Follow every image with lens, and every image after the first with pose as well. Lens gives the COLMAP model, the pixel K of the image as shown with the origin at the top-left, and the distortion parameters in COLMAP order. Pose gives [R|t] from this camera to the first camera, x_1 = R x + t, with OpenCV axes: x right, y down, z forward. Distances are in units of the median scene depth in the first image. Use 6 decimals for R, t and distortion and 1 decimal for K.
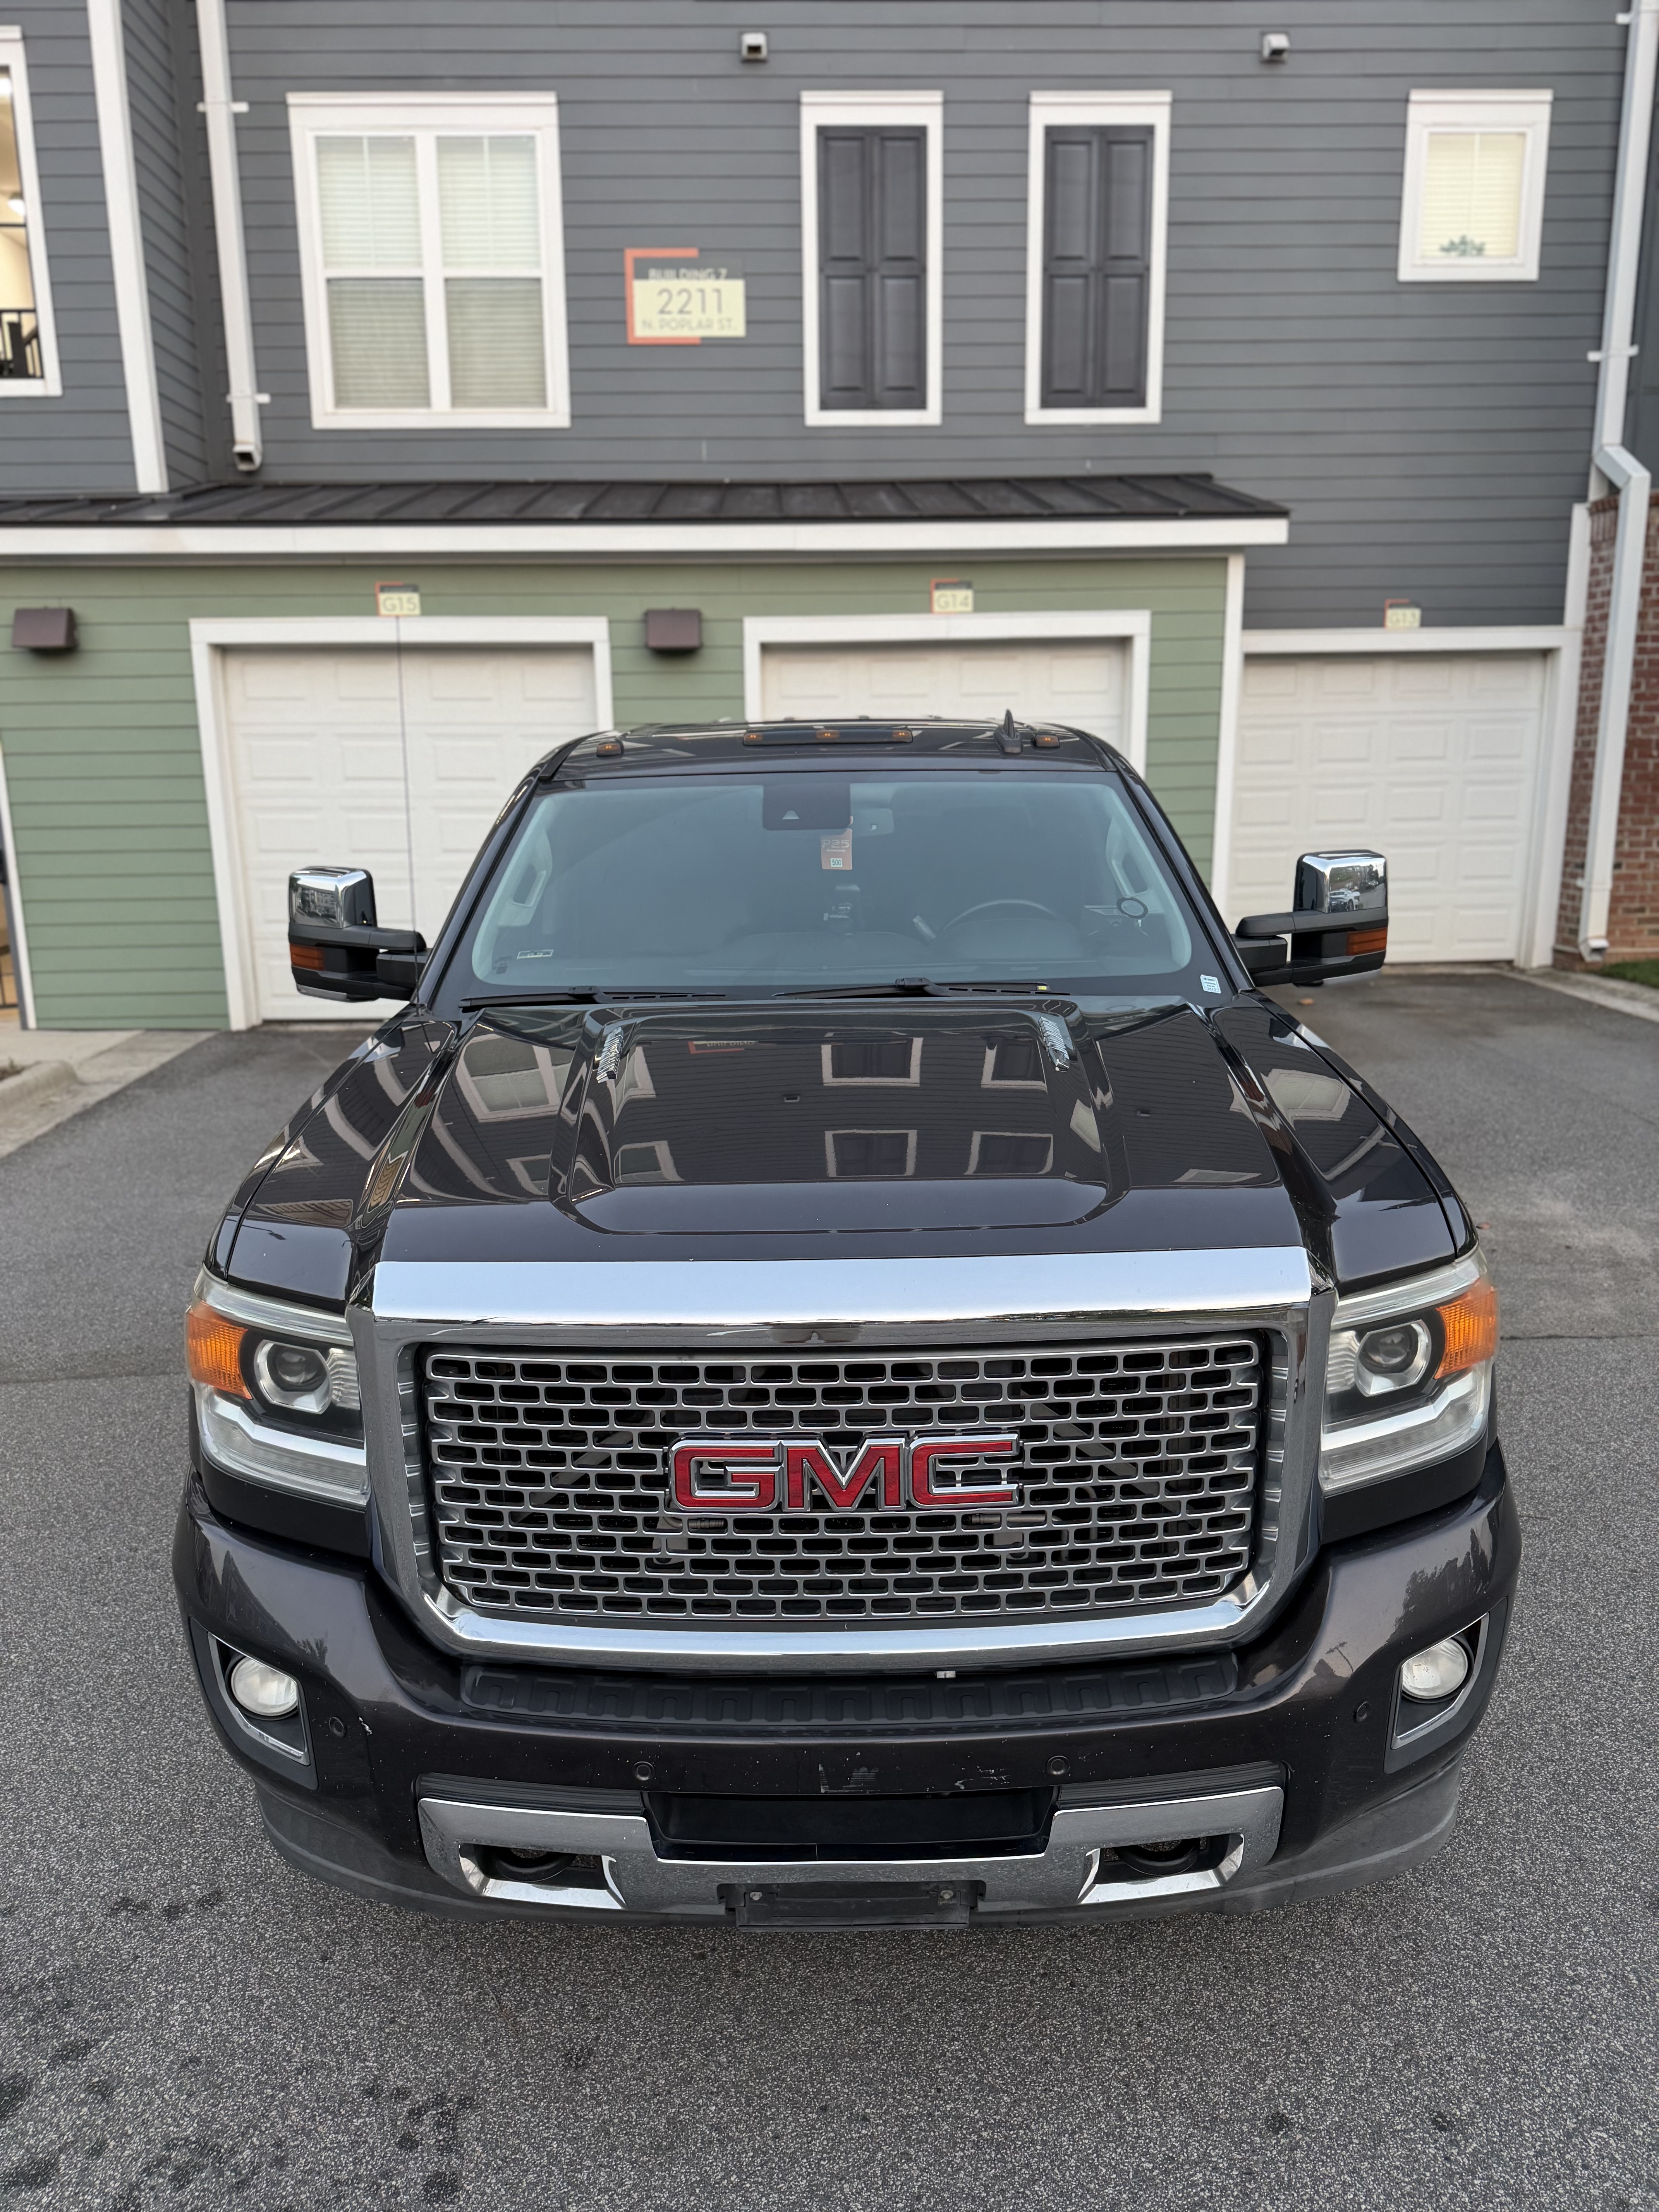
lens RADIAL K [[1548.4, 0, 844.9], [0, 1548.4, 1084.2], [0, 0, 1]] dist [0.029137, -0.029546]
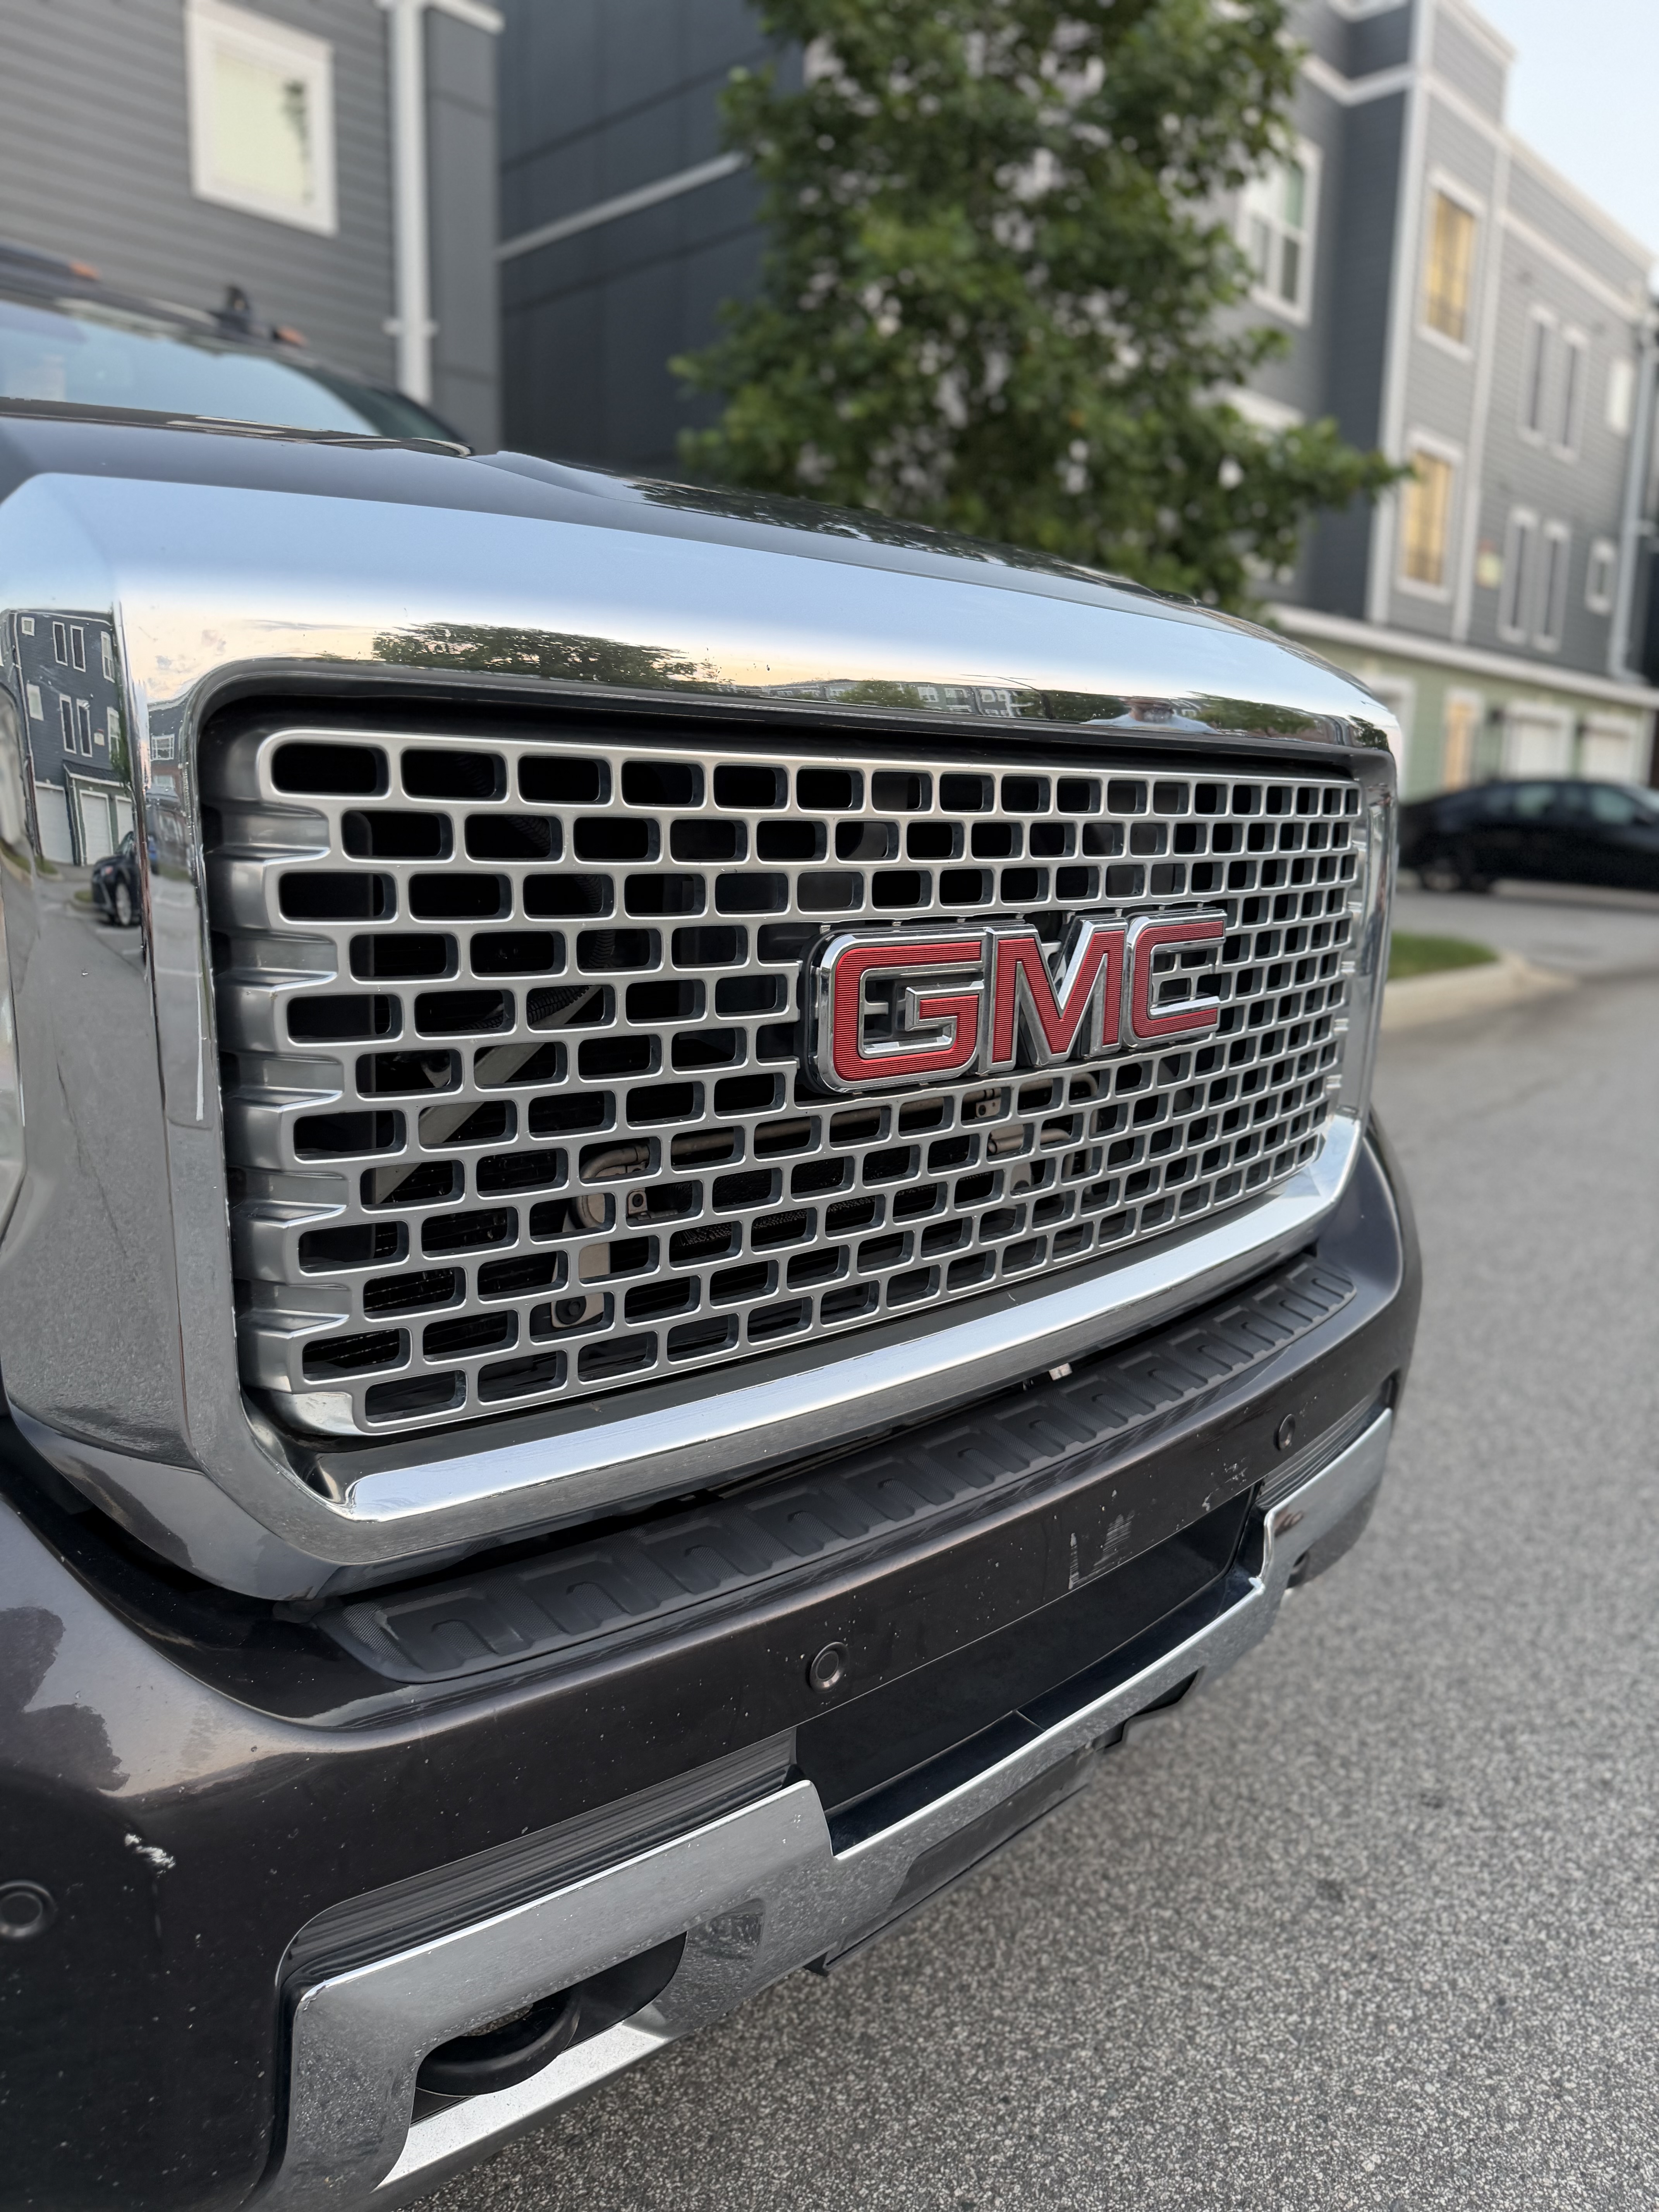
lens RADIAL K [[1548.4, 0, 766.3], [0, 1548.4, 1121.0], [0, 0, 1]] dist [0.029137, -0.029546]
pose [[0.730216, -0.104807, 0.675129, -0.083697], [0.120029, 0.992474, 0.024249, 0.051207], [-0.672590, 0.063328, 0.737301, 0.127320]]
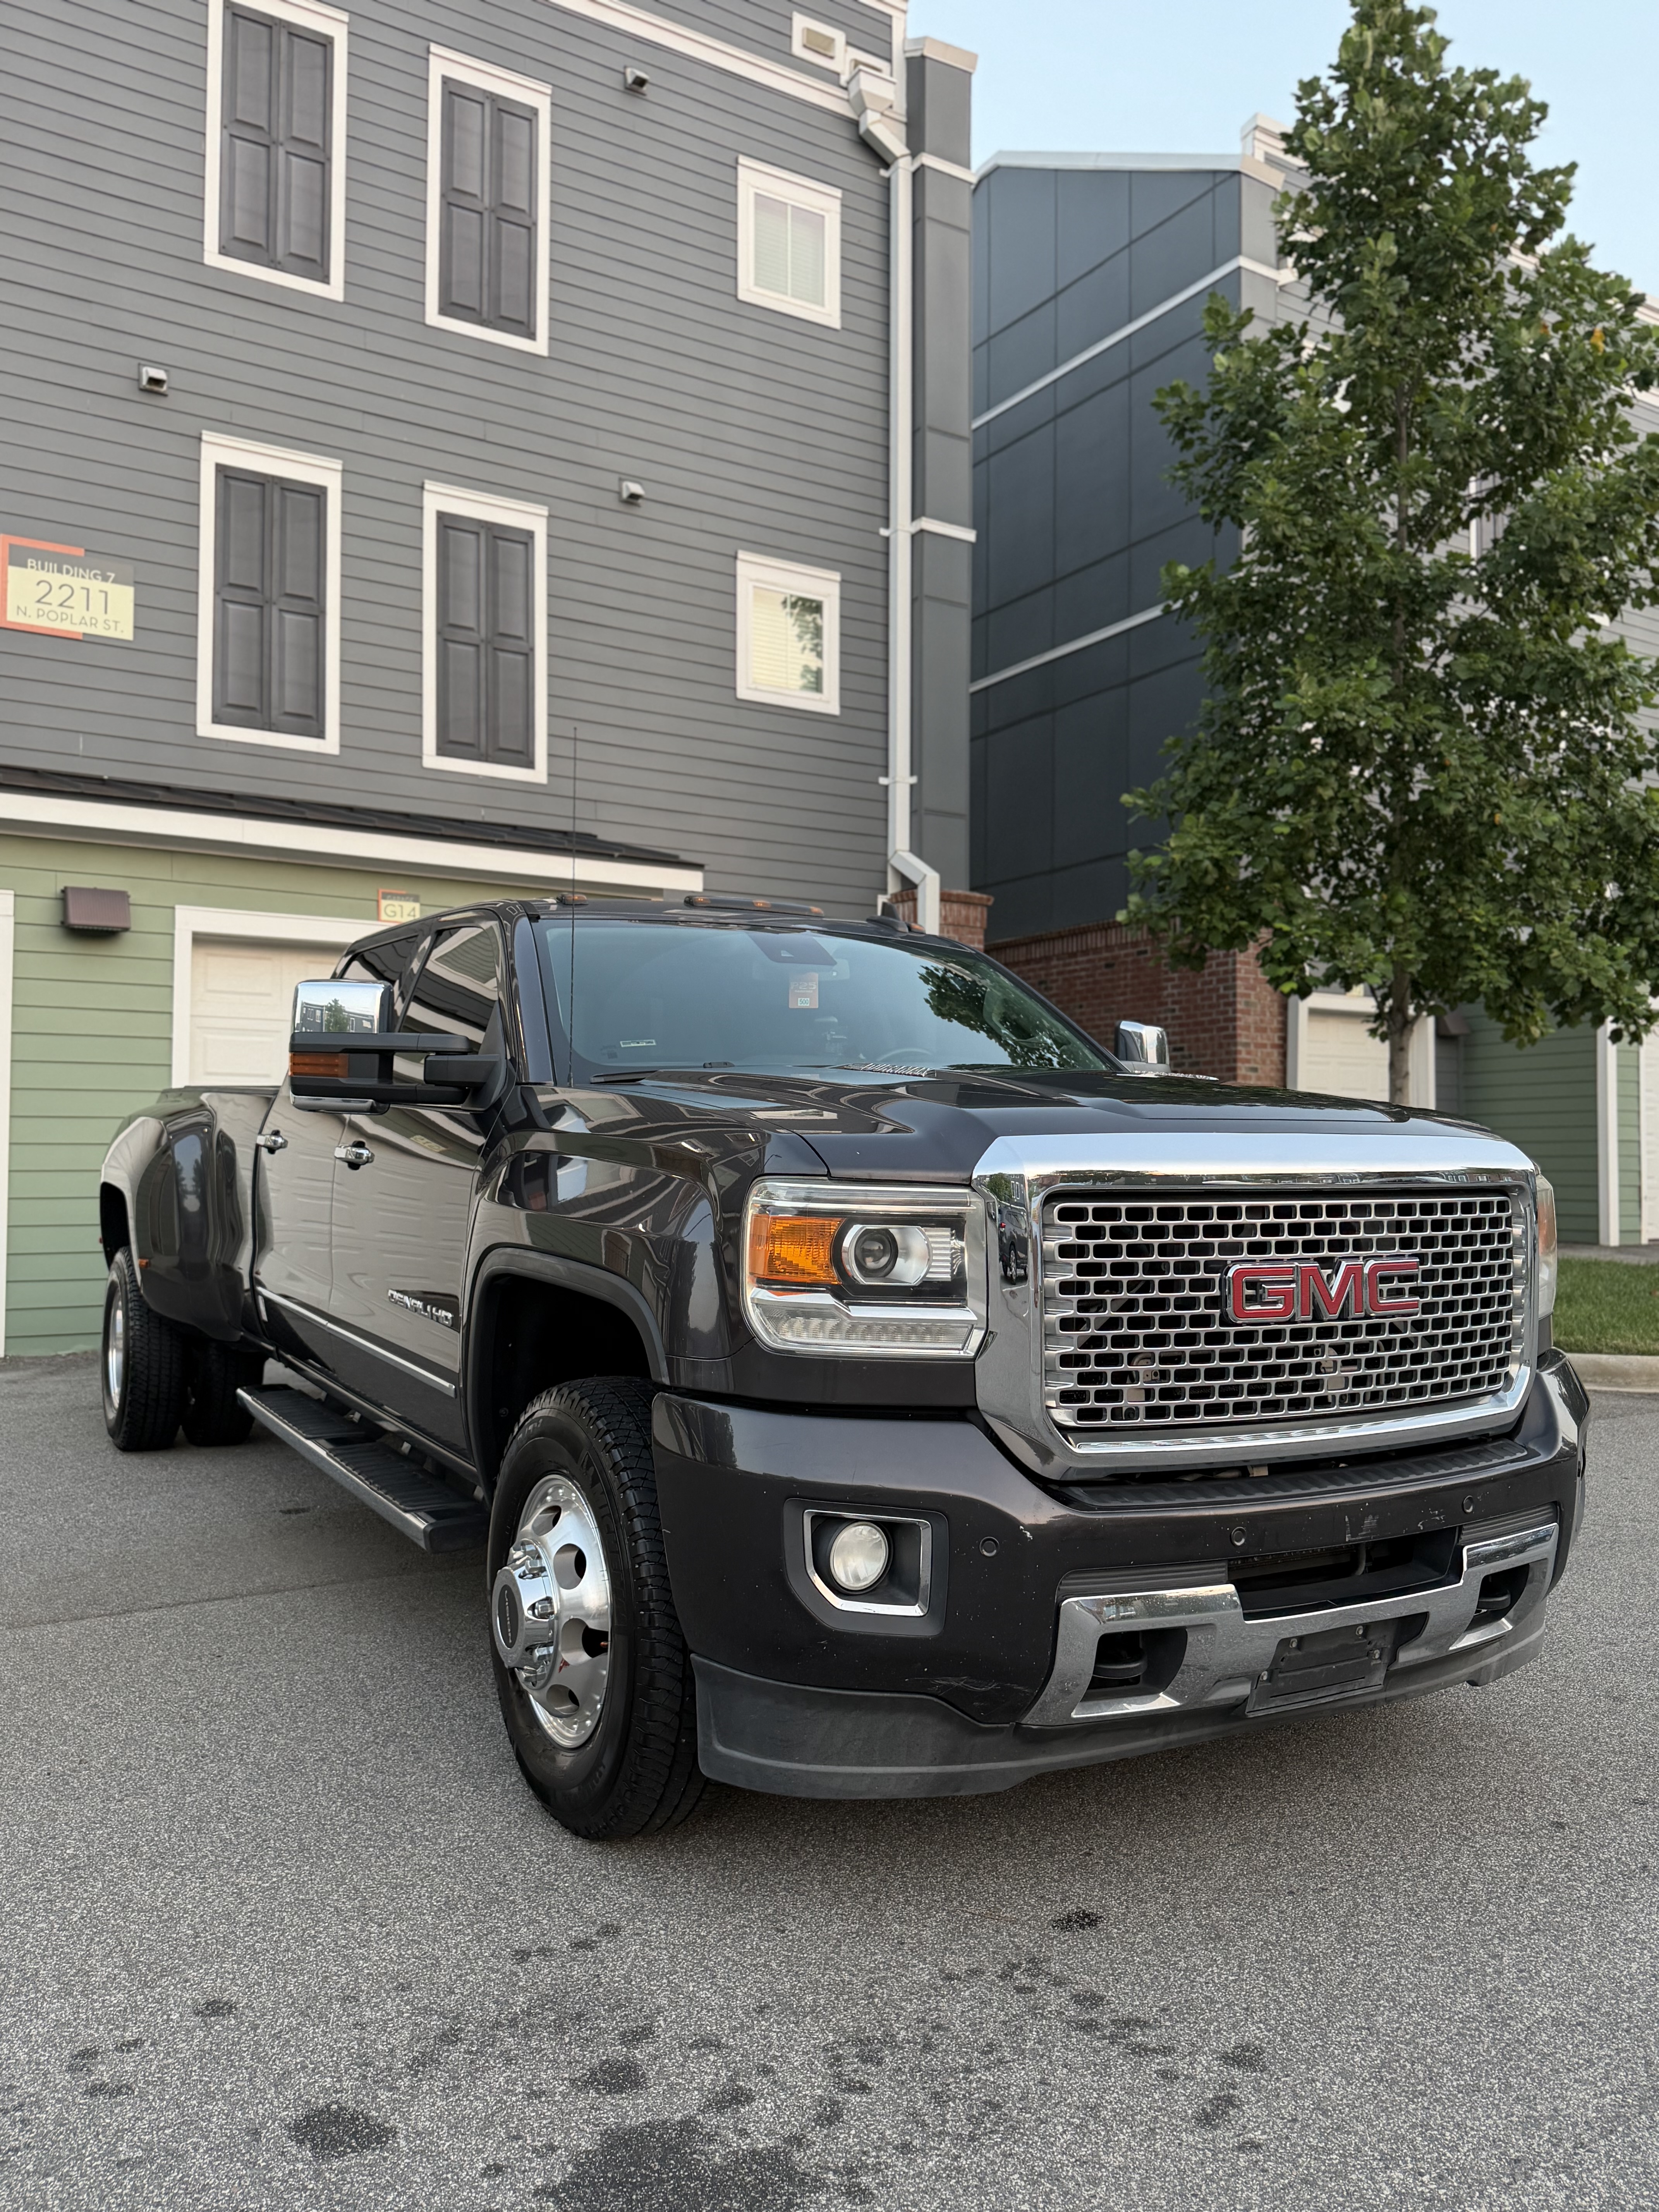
lens RADIAL K [[1678.7, 0, 814.0], [0, 1678.7, 1118.5], [0, 0, 1]] dist [0.043273, -0.068709]
pose [[0.868686, 0.031776, 0.494344, -0.207940], [0.090653, 0.970890, -0.221708, 0.073500], [-0.486998, 0.237408, 0.840518, -0.005712]]
